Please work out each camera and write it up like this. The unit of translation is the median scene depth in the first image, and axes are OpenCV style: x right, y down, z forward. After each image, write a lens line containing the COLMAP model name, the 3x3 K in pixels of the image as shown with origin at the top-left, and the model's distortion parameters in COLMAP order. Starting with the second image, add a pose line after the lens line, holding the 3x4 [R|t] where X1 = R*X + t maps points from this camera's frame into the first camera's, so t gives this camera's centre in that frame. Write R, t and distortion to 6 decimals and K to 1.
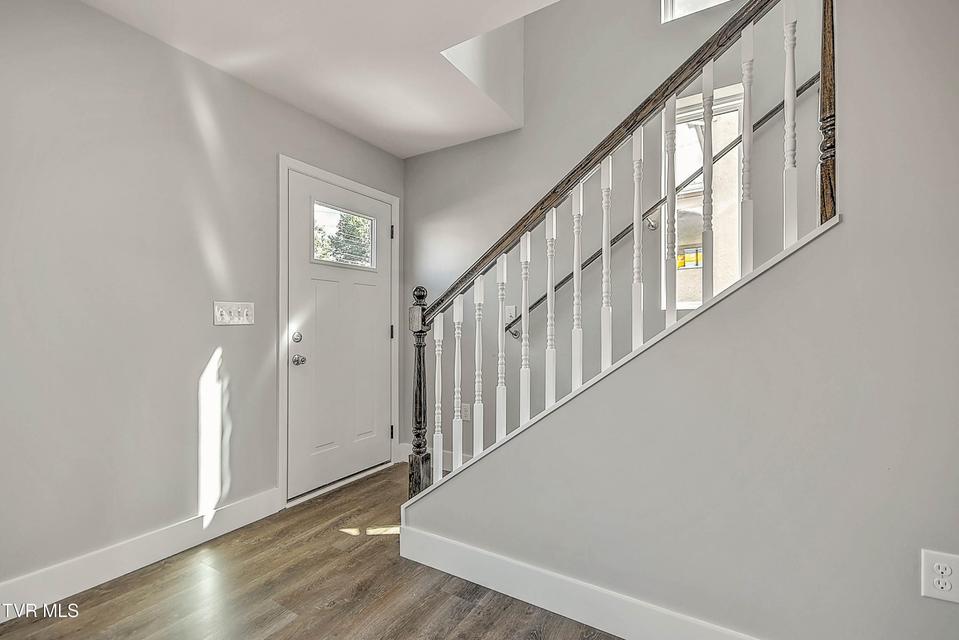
lens RADIAL K [[427.4, 0, 479.5], [0, 427.4, 320.0], [0, 0, 1]] dist [0.000521, -0.000123]
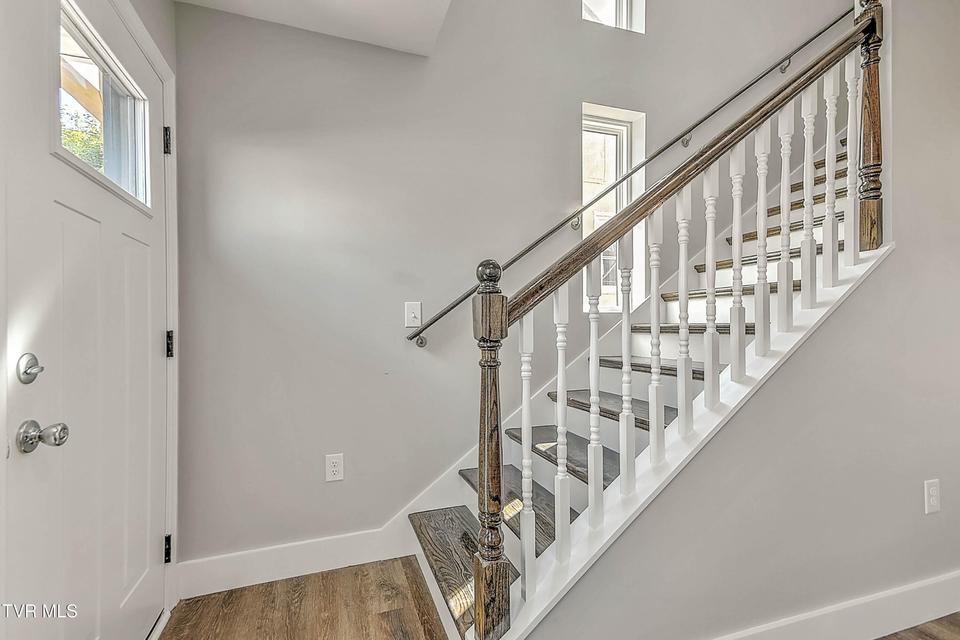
lens RADIAL K [[439.9, 0, 480.0], [0, 439.9, 320.0], [0, 0, 1]] dist [0.015523, -0.000593]
pose [[0.635525, 0.006696, 0.772051, -0.584976], [-0.002846, 0.999976, -0.006331, 0.004522], [-0.772075, 0.001827, 0.635529, 0.628337]]
